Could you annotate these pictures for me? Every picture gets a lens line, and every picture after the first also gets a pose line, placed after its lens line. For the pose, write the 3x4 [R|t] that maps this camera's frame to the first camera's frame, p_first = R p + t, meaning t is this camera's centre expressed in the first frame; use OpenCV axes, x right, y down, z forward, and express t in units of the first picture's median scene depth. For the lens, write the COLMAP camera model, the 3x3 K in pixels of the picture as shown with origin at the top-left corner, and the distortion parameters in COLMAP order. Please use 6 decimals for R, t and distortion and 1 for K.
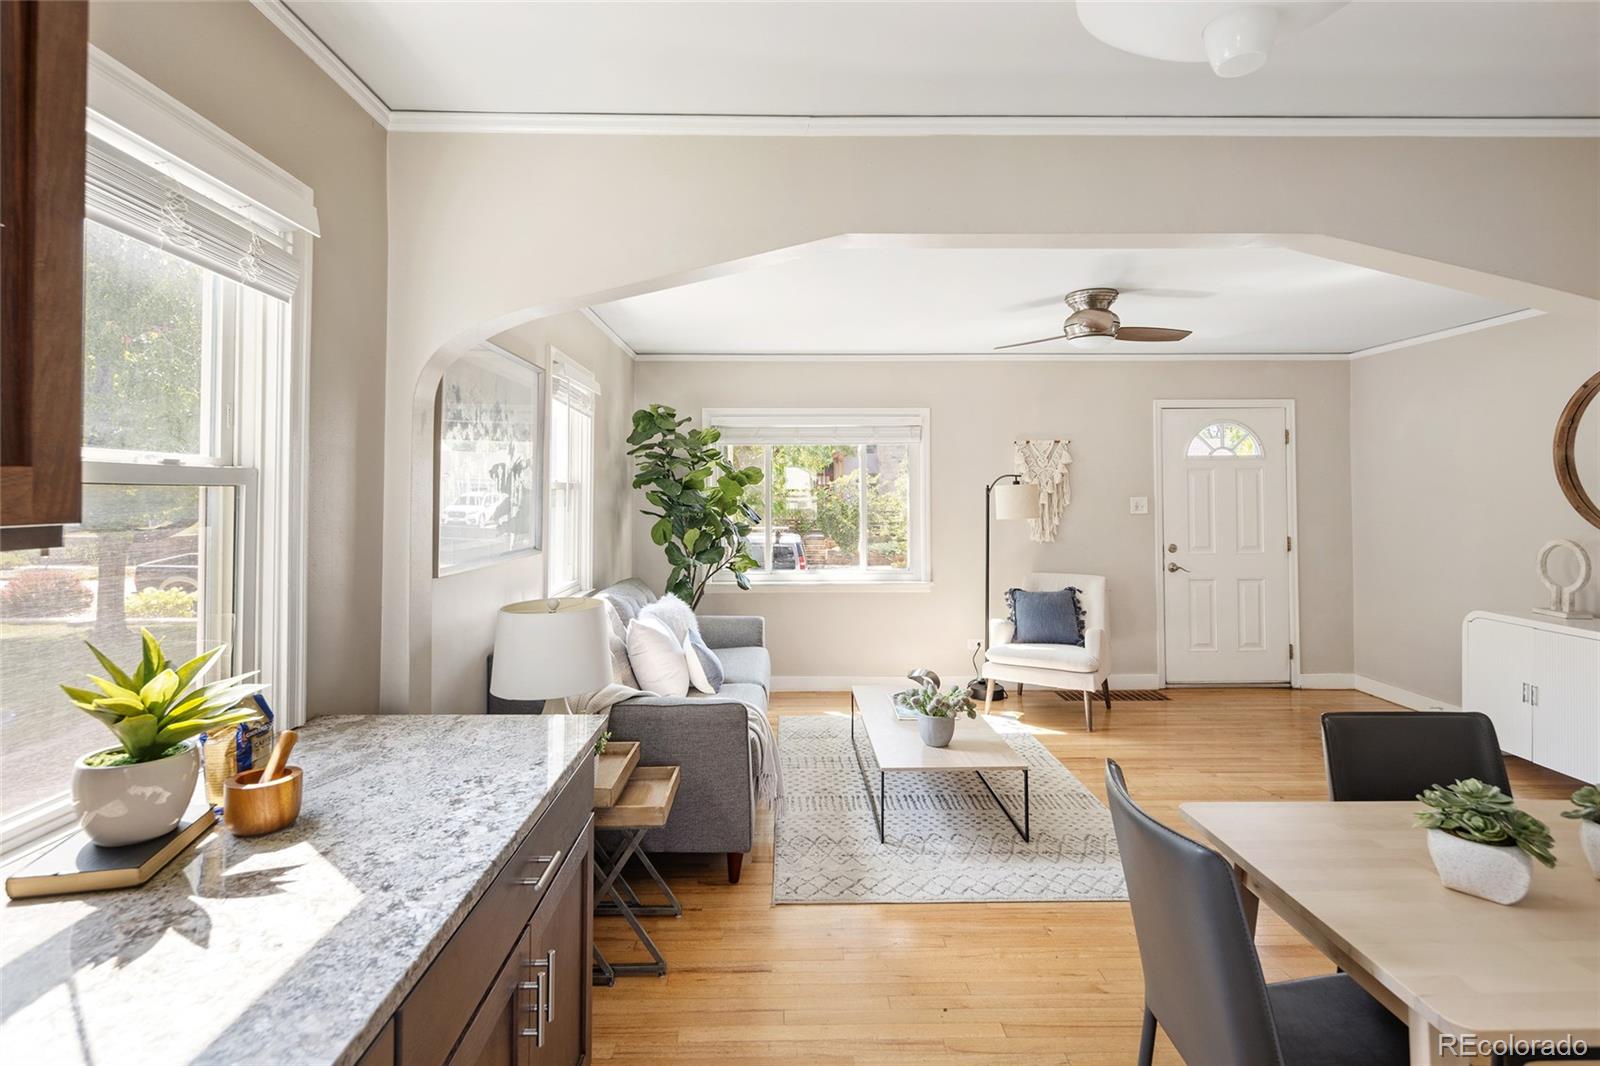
lens RADIAL K [[784.8, 0, 778.6], [0, 784.8, 475.7], [0, 0, 1]] dist [0.001643, -0.000005]
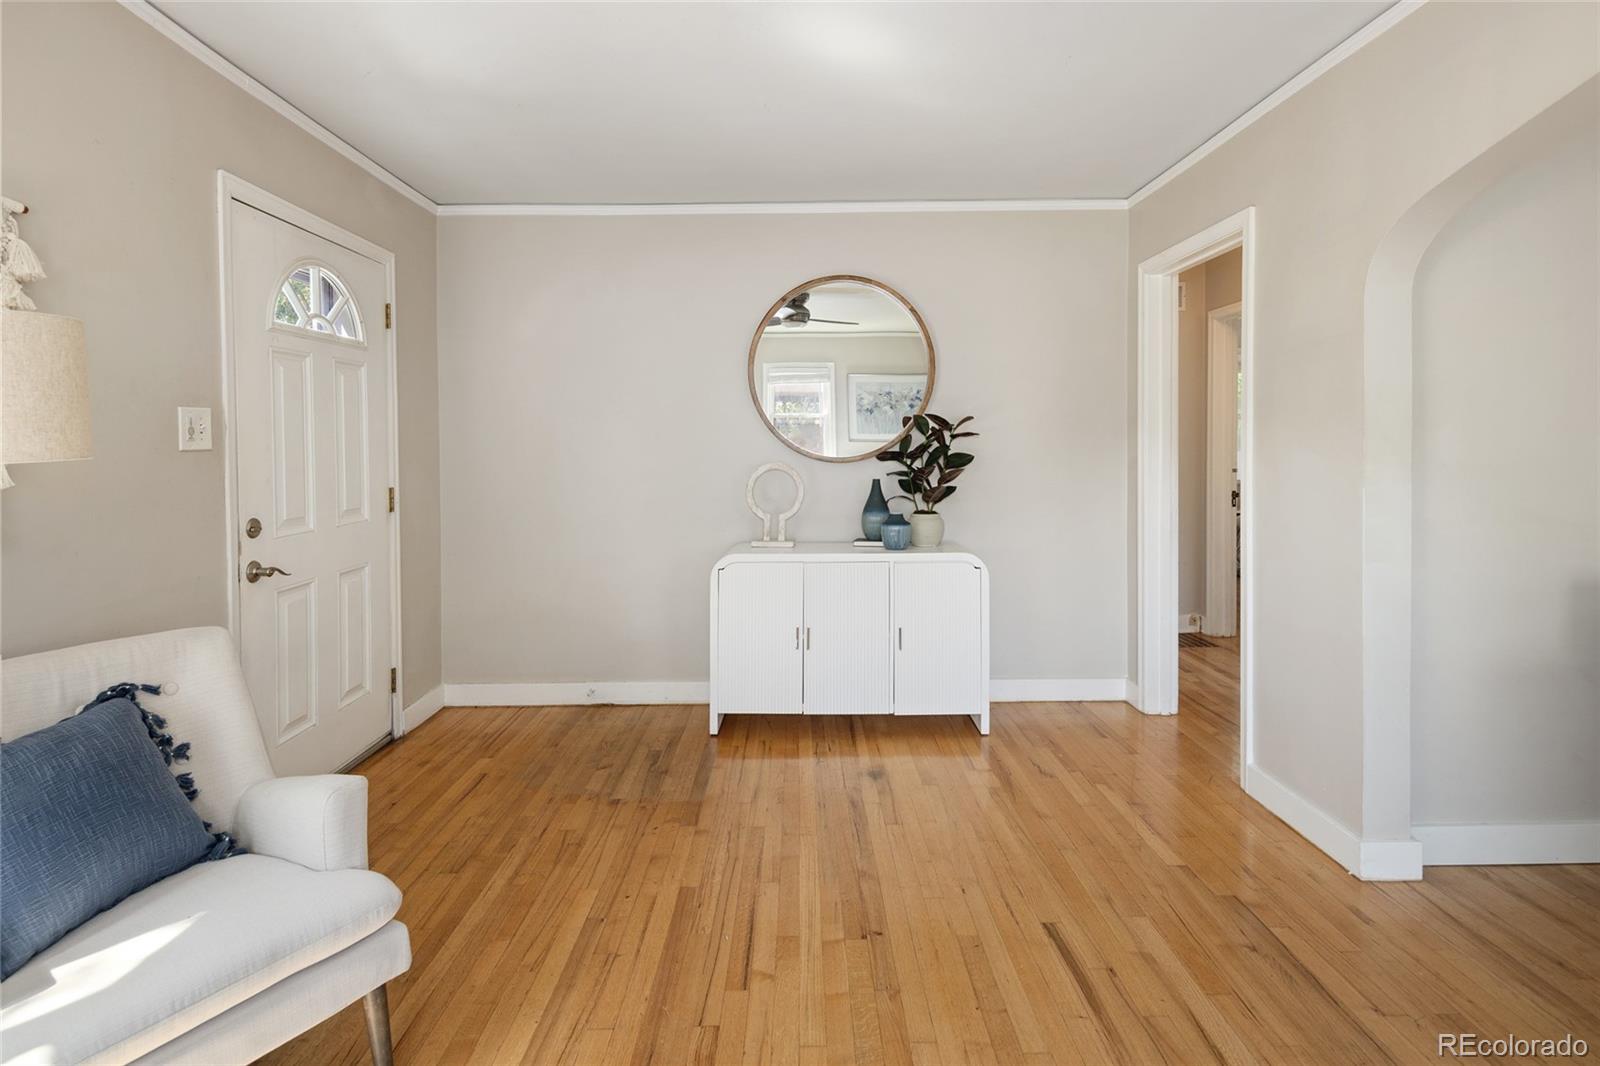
lens RADIAL K [[782.2, 0, 837.7], [0, 782.2, 461.1], [0, 0, 1]] dist [0.007960, -0.005629]
pose [[-0.014586, -0.023424, 0.999619, 0.060501], [-0.011731, 0.999661, 0.023254, 0.042189], [-0.999825, -0.011387, -0.014855, 0.693282]]
